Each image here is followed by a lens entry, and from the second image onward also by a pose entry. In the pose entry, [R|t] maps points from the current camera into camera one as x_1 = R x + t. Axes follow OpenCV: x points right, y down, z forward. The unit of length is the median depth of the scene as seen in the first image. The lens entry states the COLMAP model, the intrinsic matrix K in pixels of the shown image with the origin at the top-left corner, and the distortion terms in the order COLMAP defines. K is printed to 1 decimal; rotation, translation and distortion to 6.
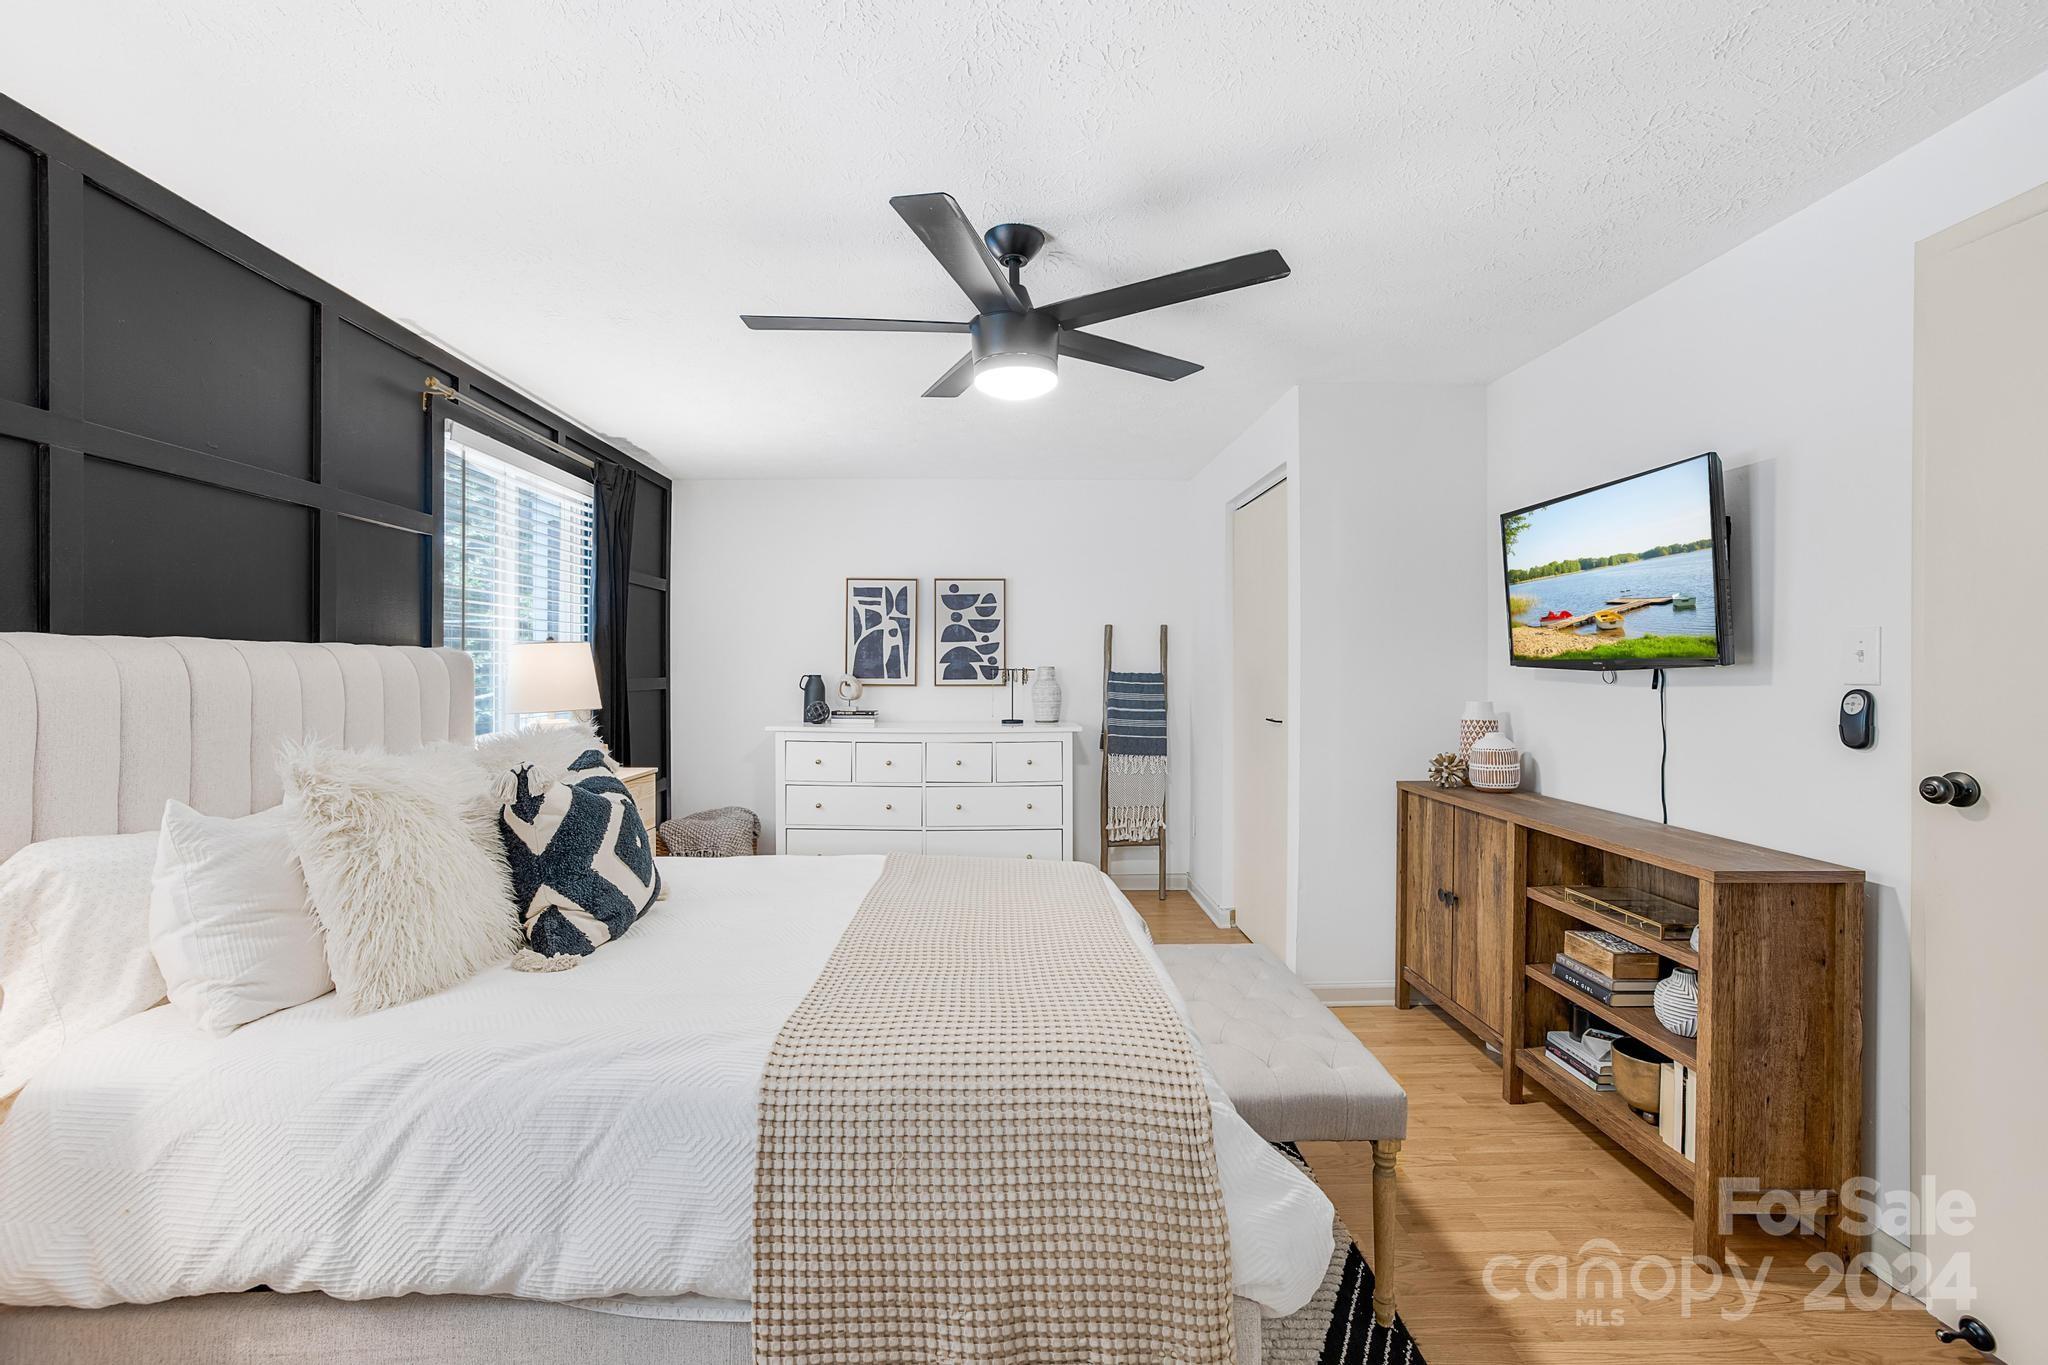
lens RADIAL K [[899.2, 0, 1025.0], [0, 899.2, 676.2], [0, 0, 1]] dist [-0.035223, 0.020381]
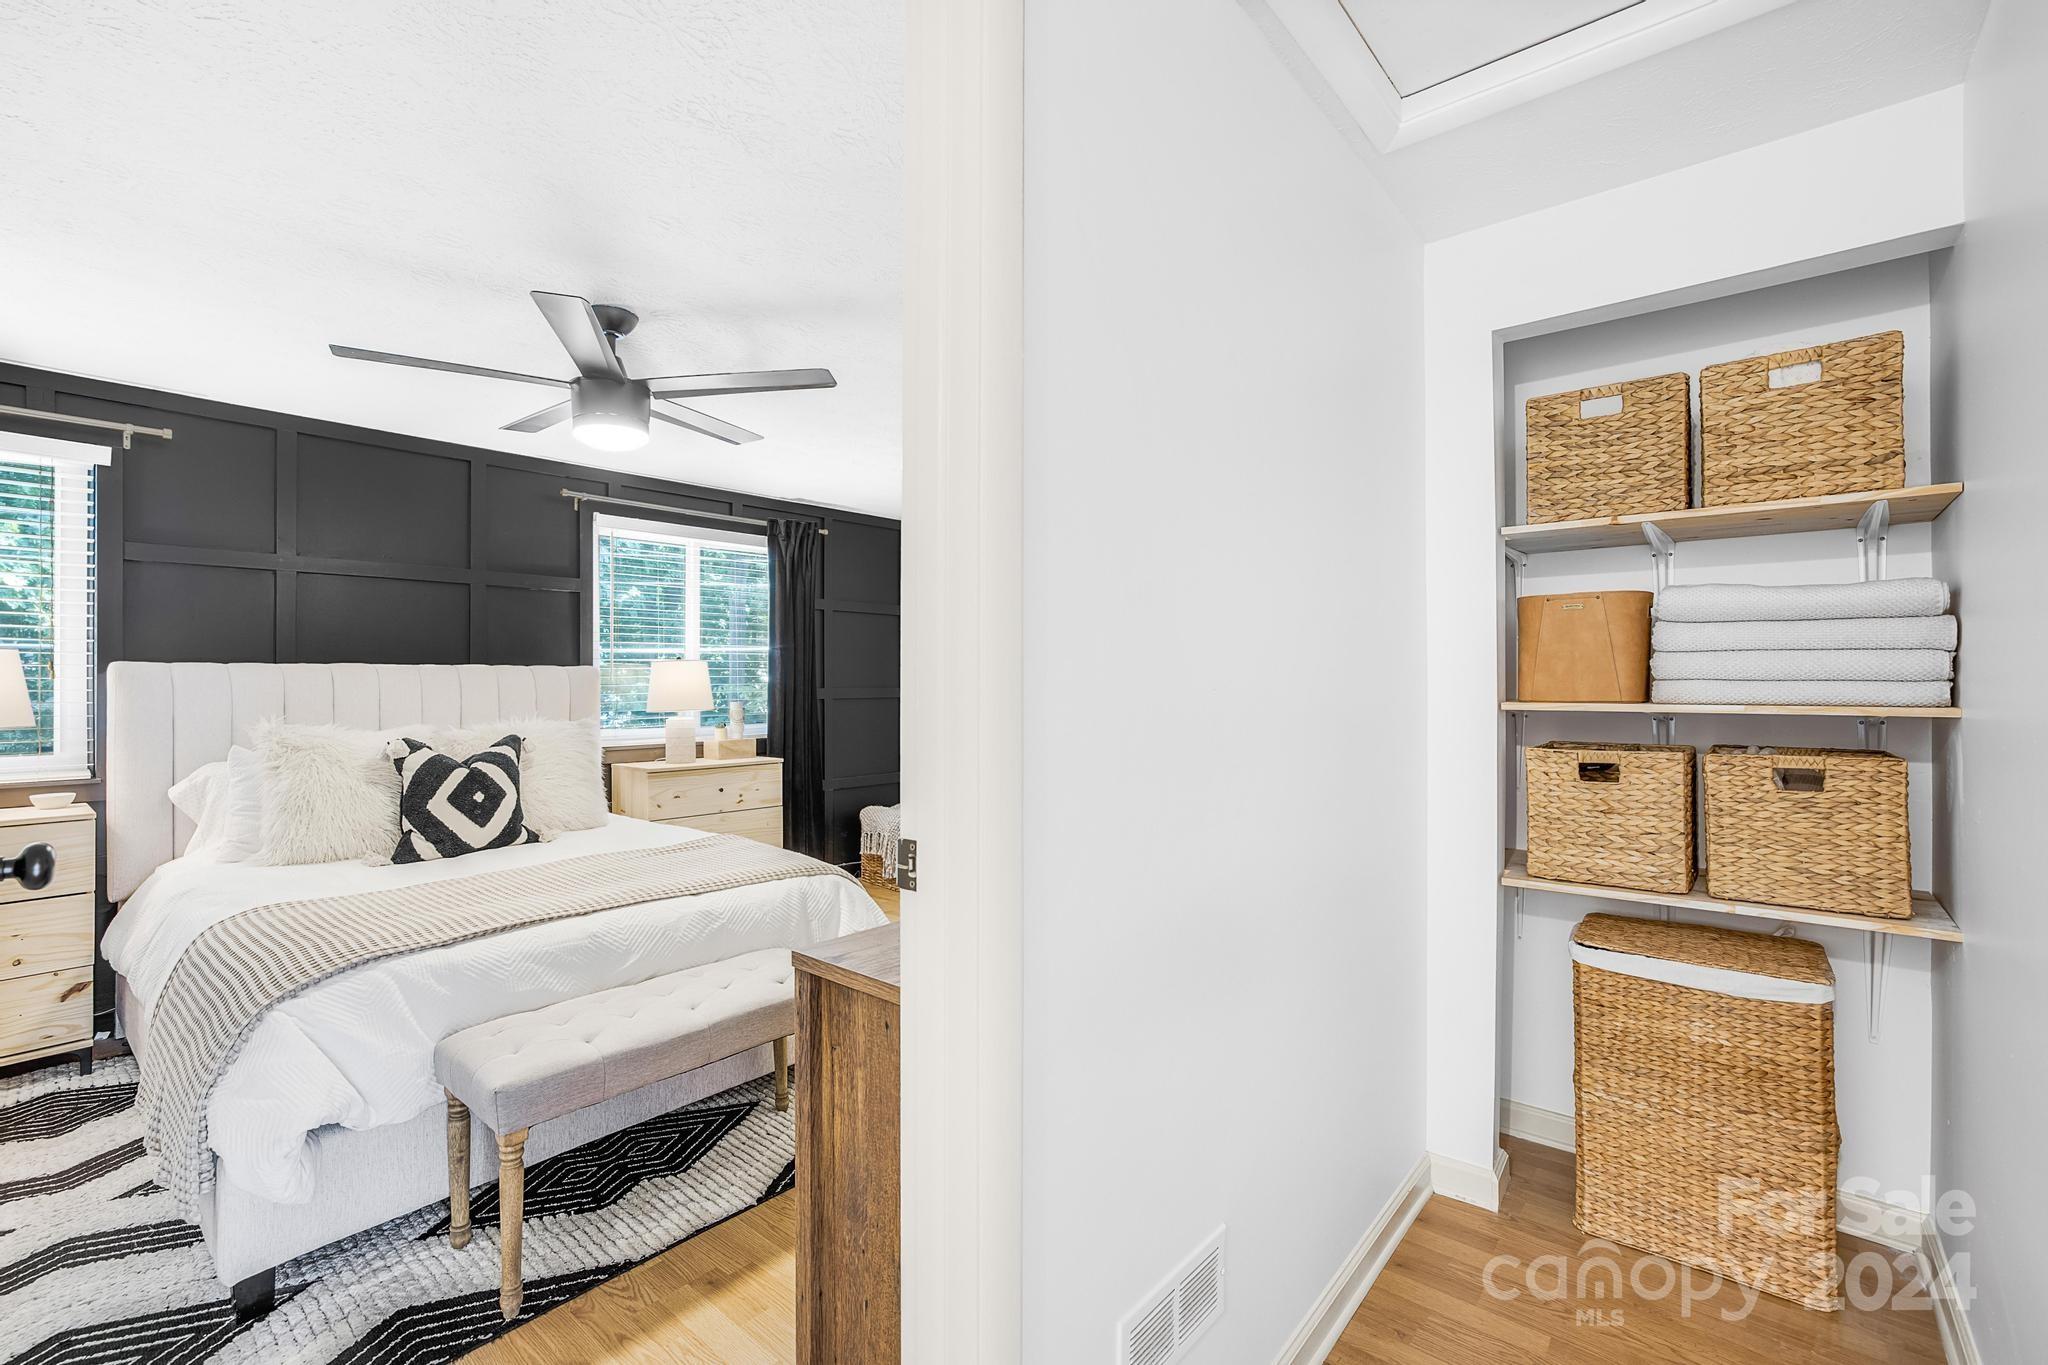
lens RADIAL K [[900.2, 0, 1014.5], [0, 900.2, 657.7], [0, 0, 1]] dist [-0.035401, 0.012763]
pose [[0.748887, -0.018658, -0.662435, 0.990101], [-0.002789, 0.999506, -0.031304, -0.000342], [0.662692, 0.025290, 0.748465, 0.392744]]
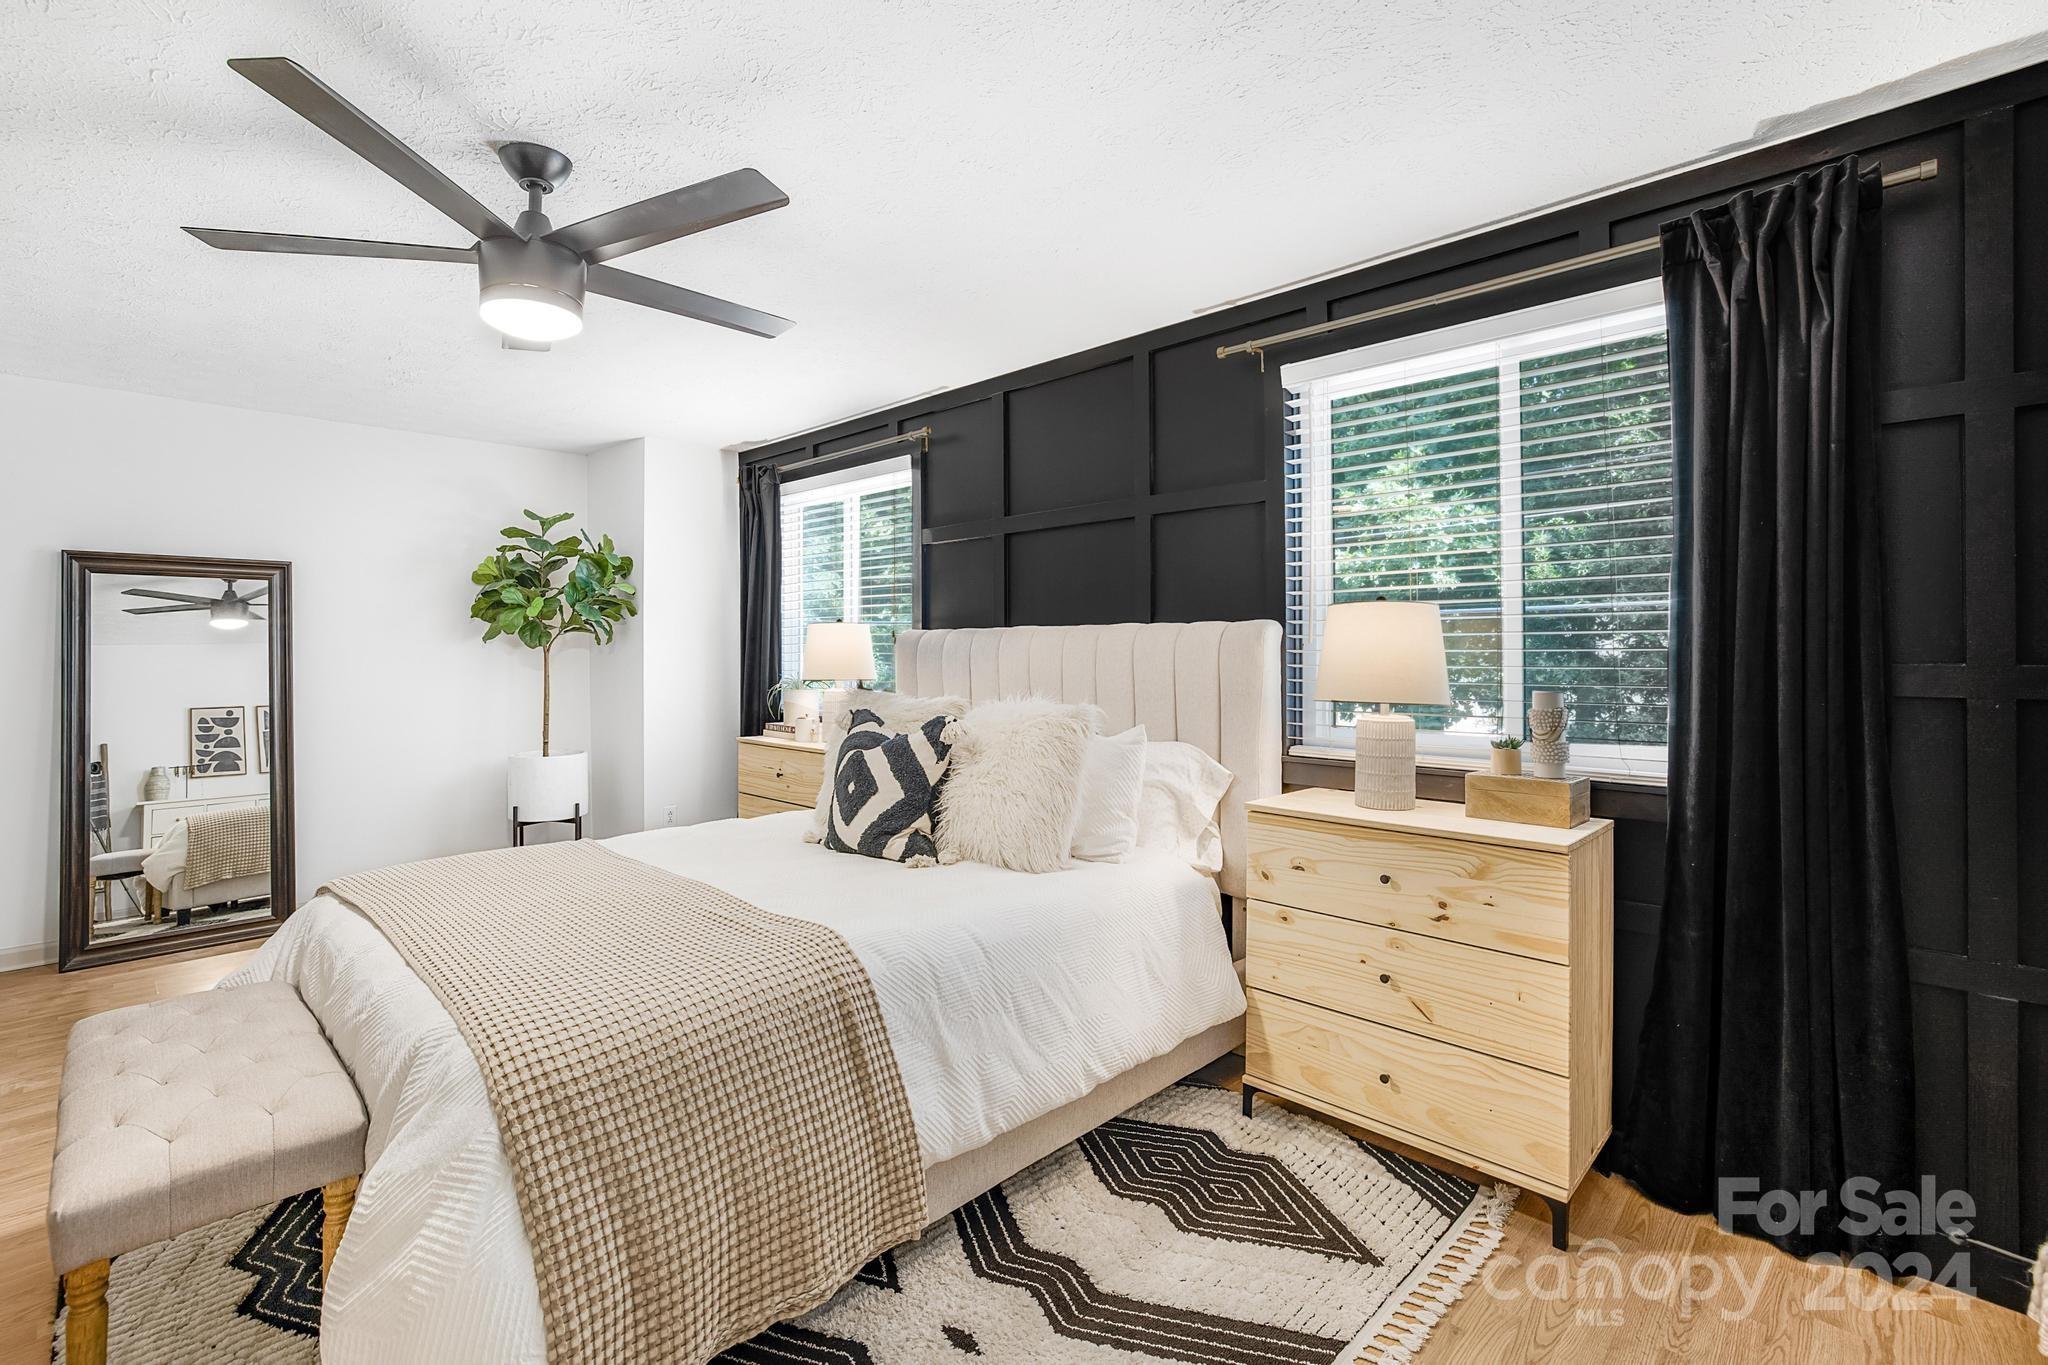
lens RADIAL K [[900.2, 0, 1014.5], [0, 900.2, 657.7], [0, 0, 1]] dist [-0.035401, 0.012763]
pose [[-0.687857, 0.005975, -0.725822, 0.209099], [-0.003138, 0.999932, 0.011205, -0.005231], [0.725840, 0.009985, -0.687791, 1.635739]]
